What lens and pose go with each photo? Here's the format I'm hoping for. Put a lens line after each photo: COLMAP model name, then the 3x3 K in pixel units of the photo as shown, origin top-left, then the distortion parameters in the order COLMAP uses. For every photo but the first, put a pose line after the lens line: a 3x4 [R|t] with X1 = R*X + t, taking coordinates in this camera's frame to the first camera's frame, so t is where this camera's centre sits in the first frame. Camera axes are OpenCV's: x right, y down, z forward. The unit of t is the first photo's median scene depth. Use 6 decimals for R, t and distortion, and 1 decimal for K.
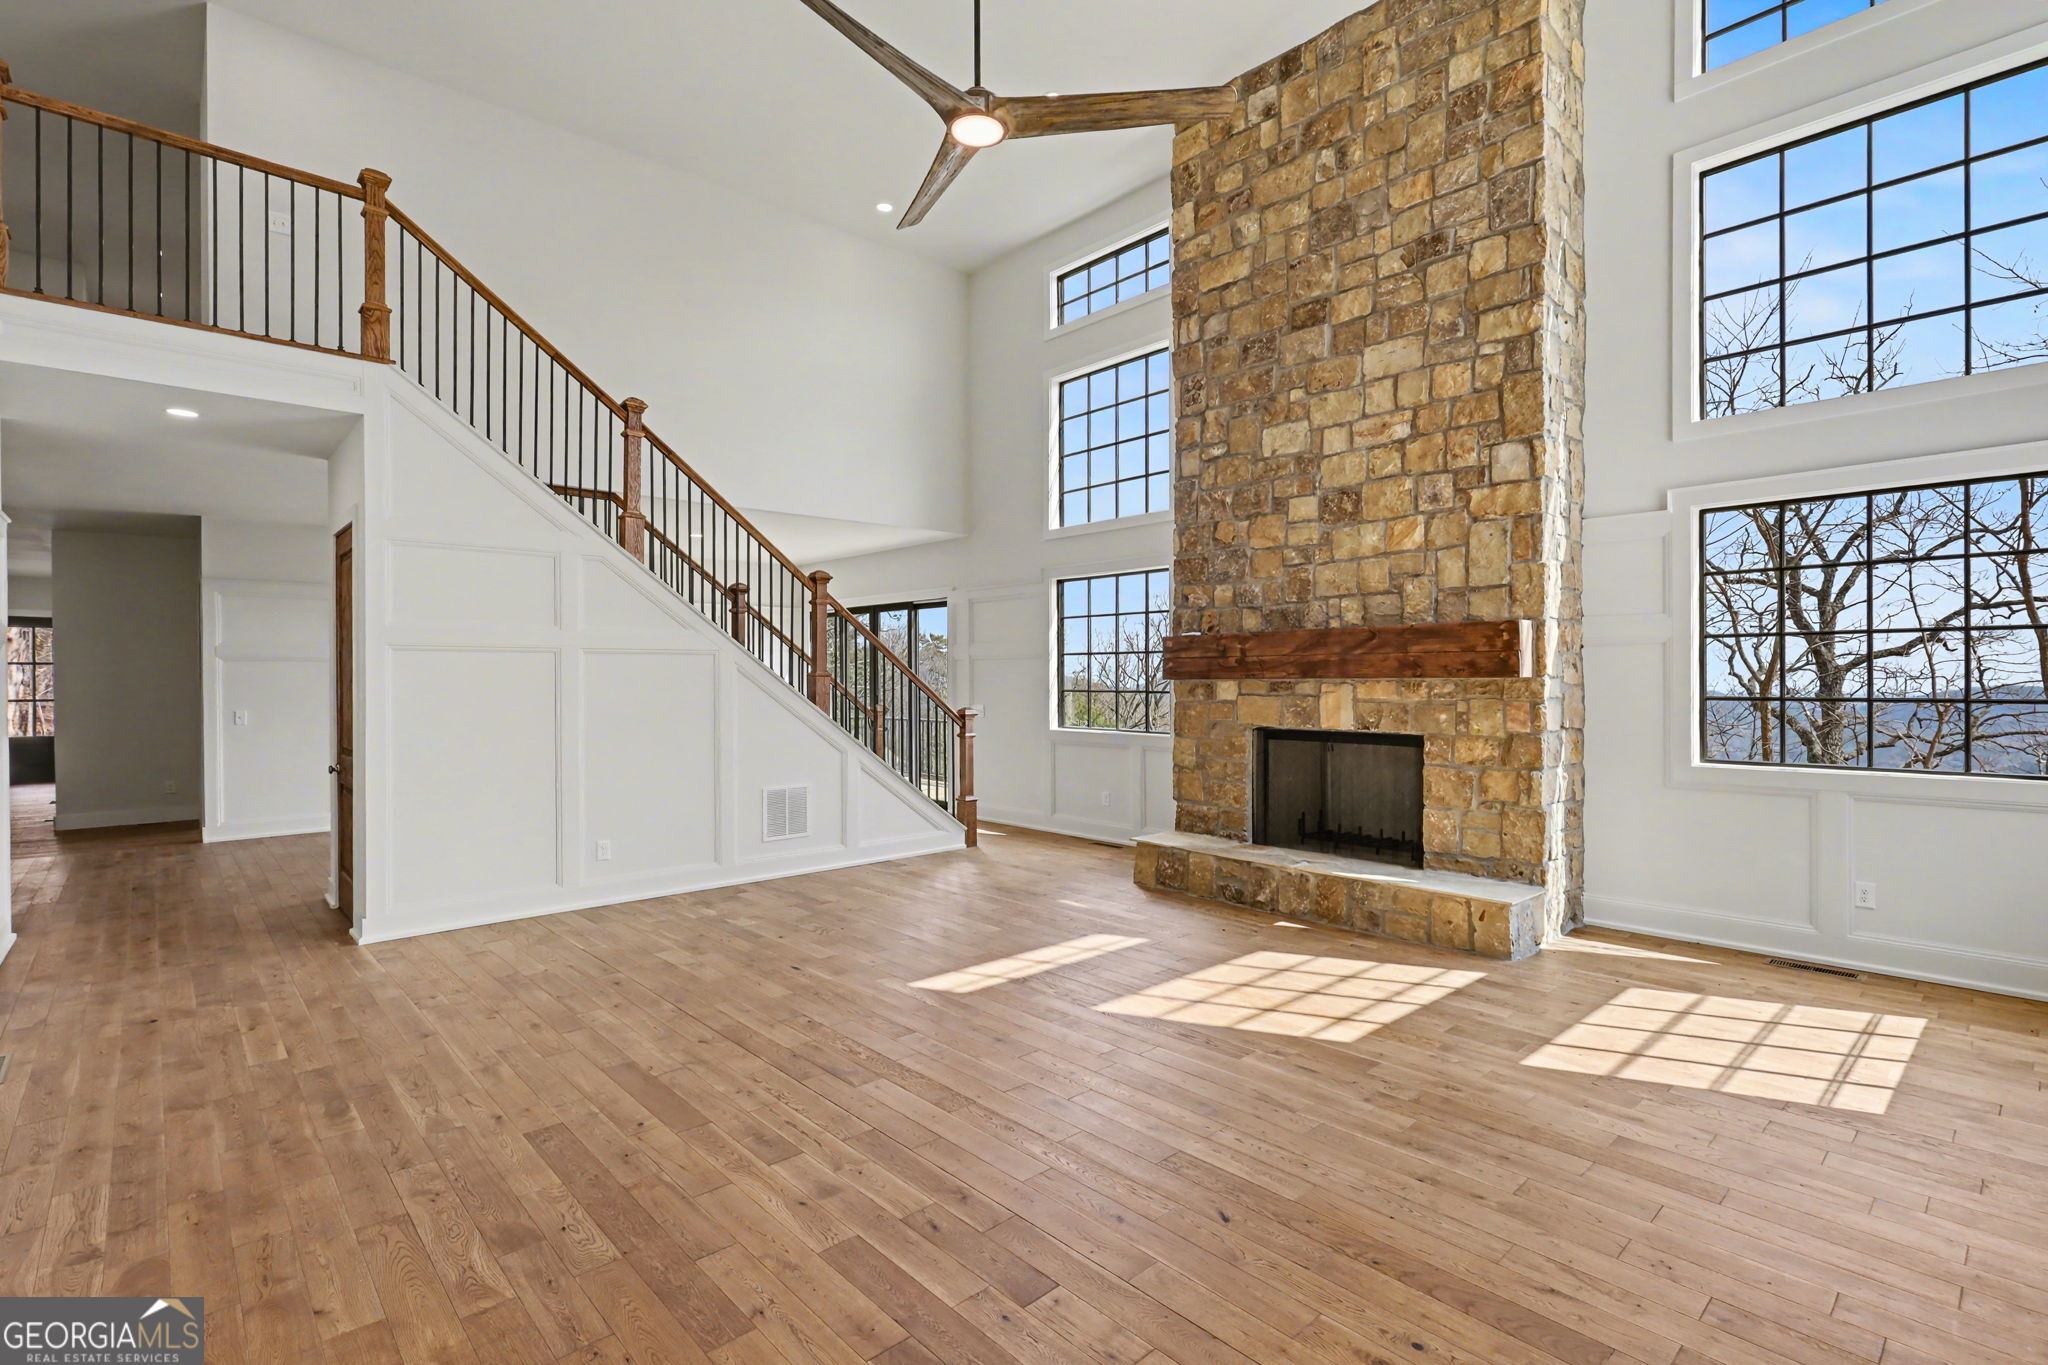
lens RADIAL K [[953.5, 0, 1028.9], [0, 953.5, 675.3], [0, 0, 1]] dist [0.000544, 0.000437]
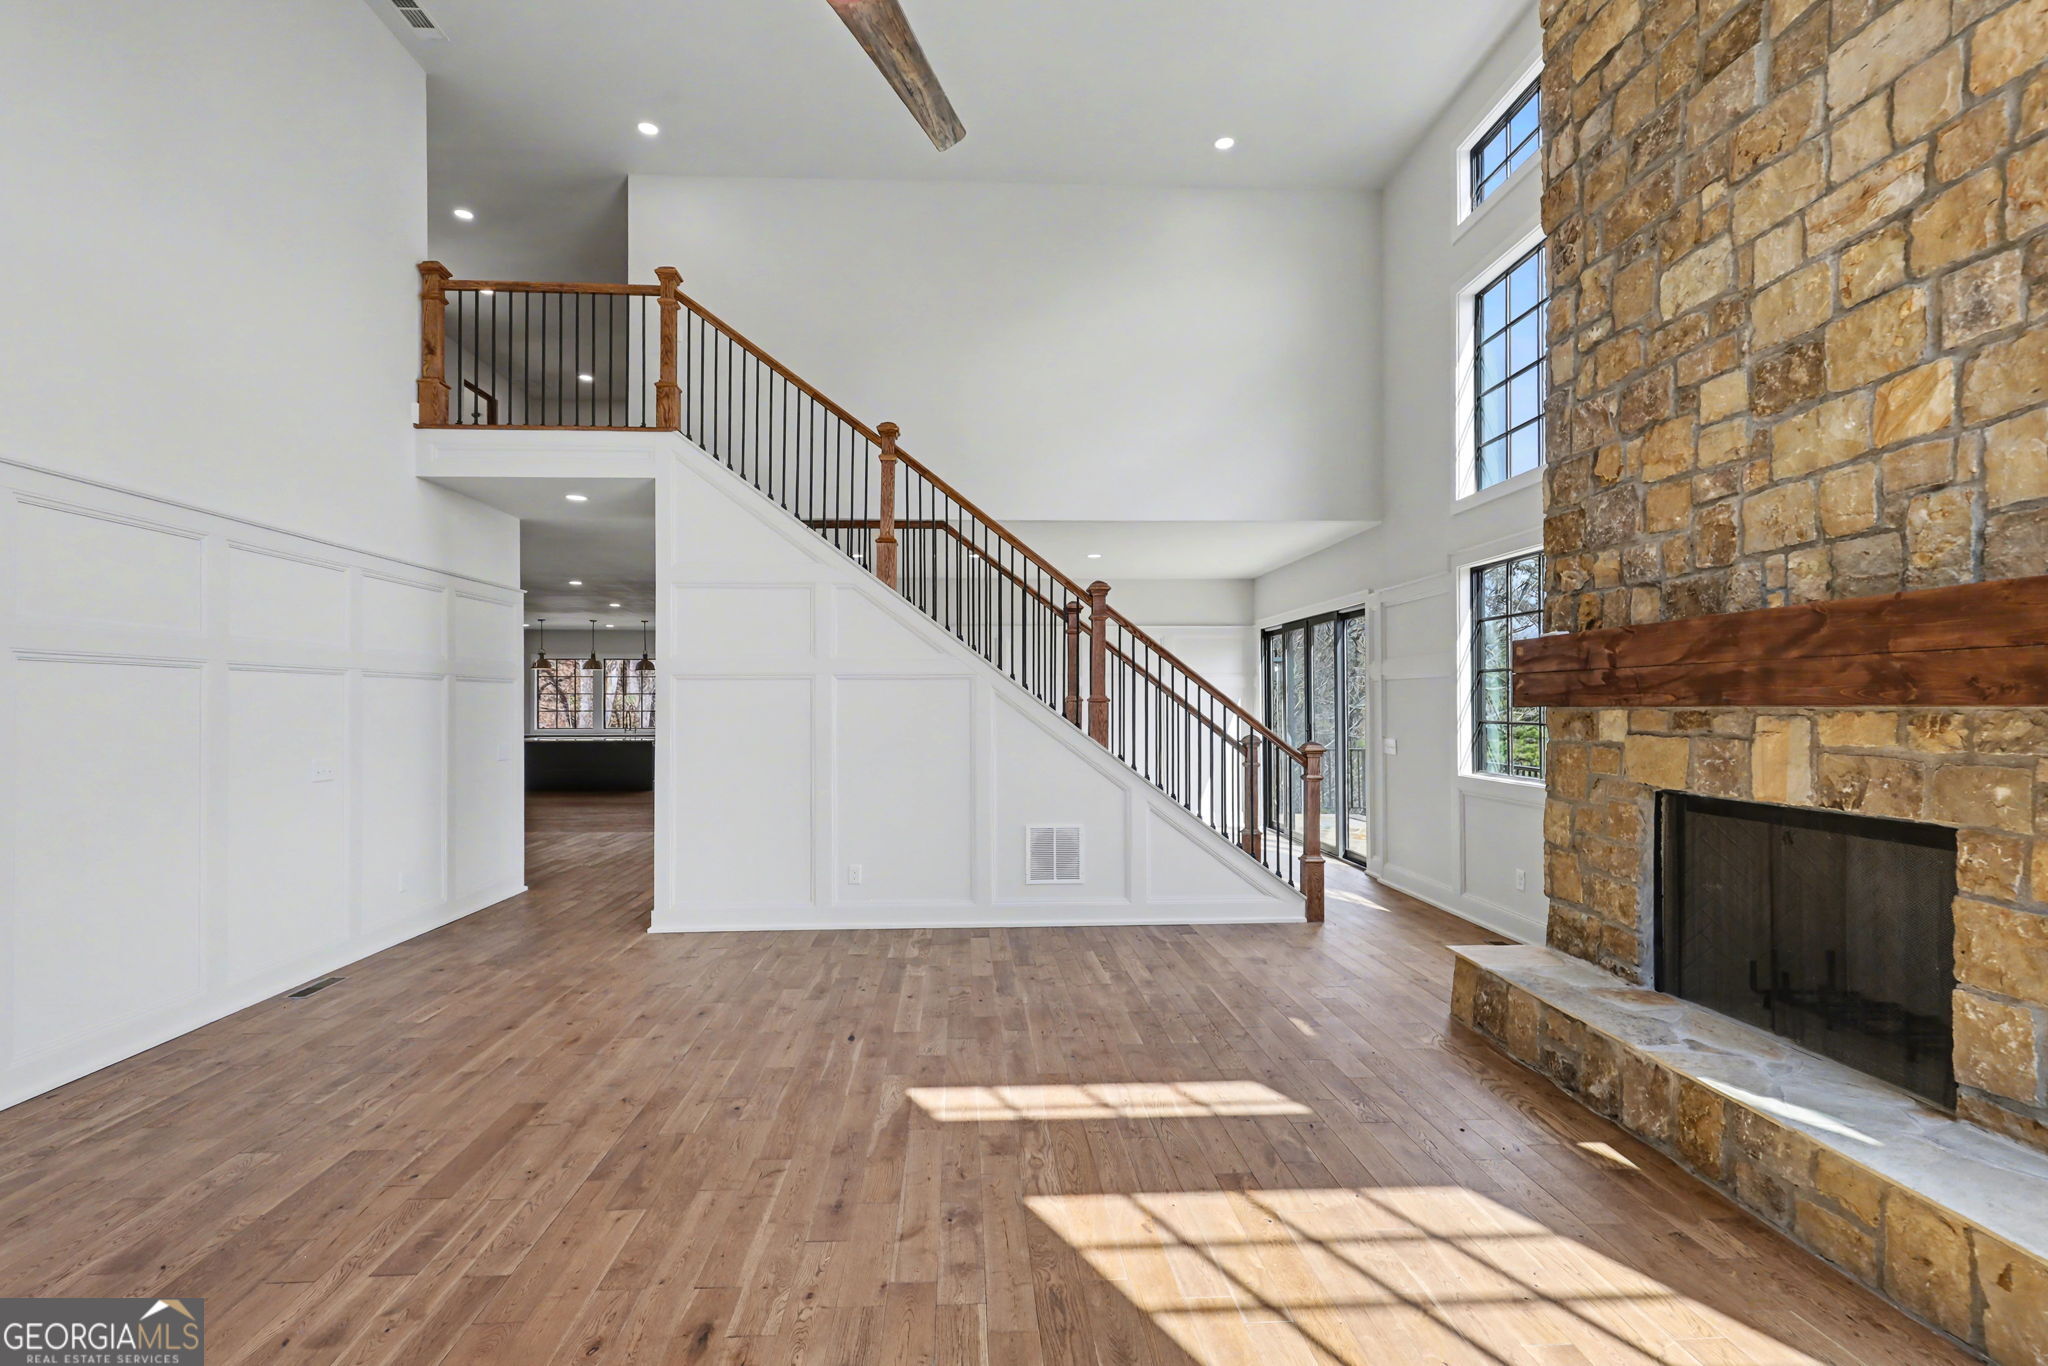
lens RADIAL K [[964.3, 0, 1012.5], [0, 964.3, 690.7], [0, 0, 1]] dist [0.005773, 0.000244]
pose [[0.770289, -0.007743, -0.637647, 0.348470], [0.001251, 0.999943, -0.010631, 0.000061], [0.637693, 0.007391, 0.770255, 0.331156]]
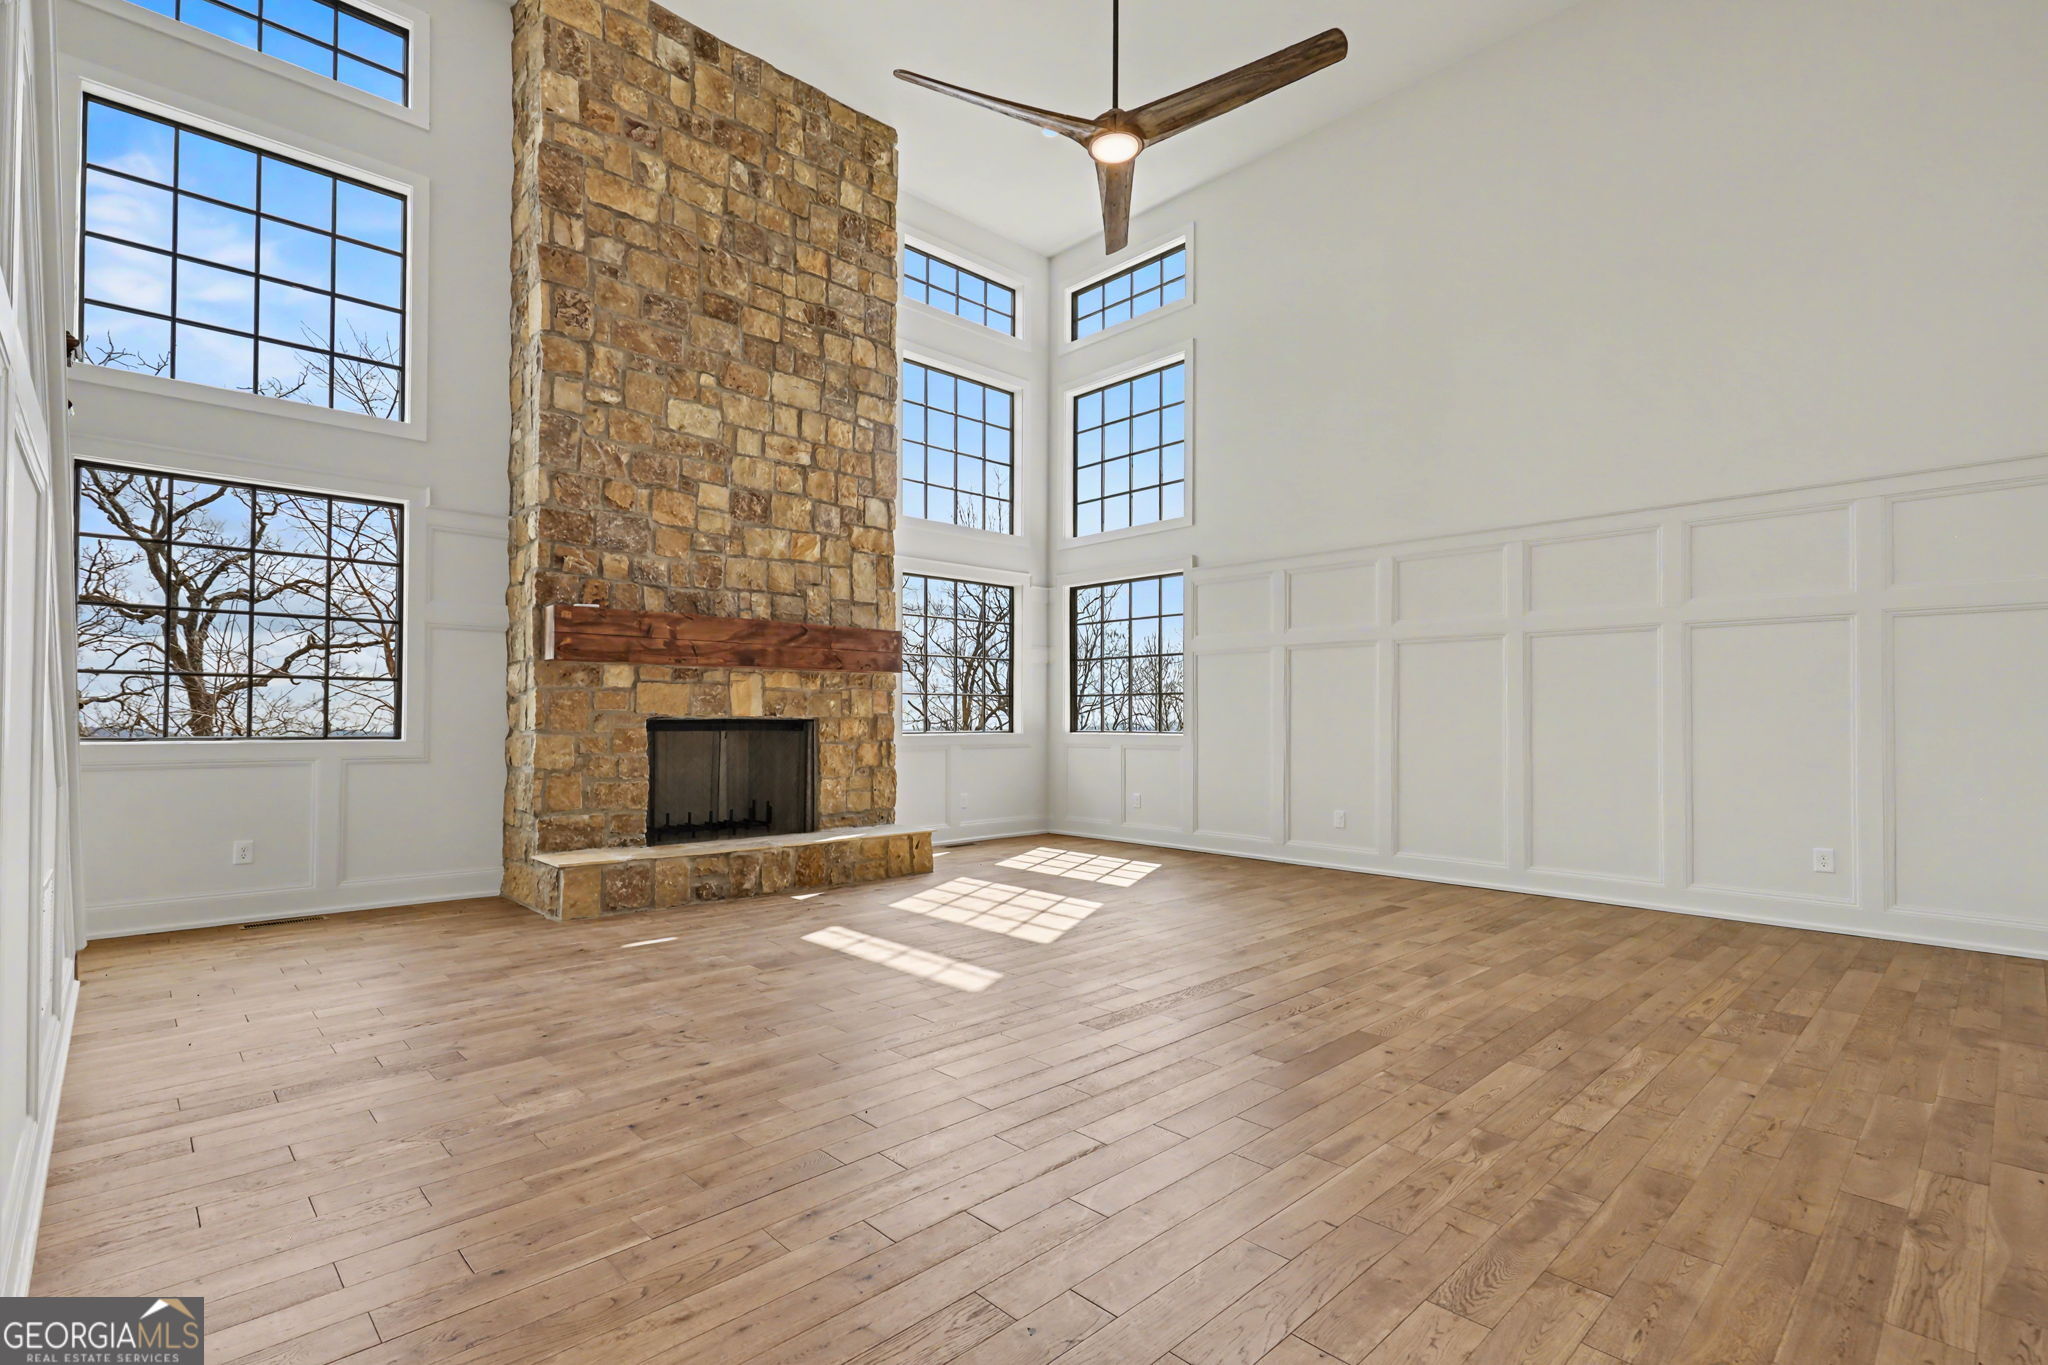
lens RADIAL K [[952.8, 0, 1001.1], [0, 952.8, 696.1], [0, 0, 1]] dist [-0.000394, -0.000296]
pose [[-0.009956, 0.025666, 0.999621, -0.756165], [-0.007197, 0.999643, -0.025738, 0.061513], [-0.999925, -0.007451, -0.009768, 0.754534]]
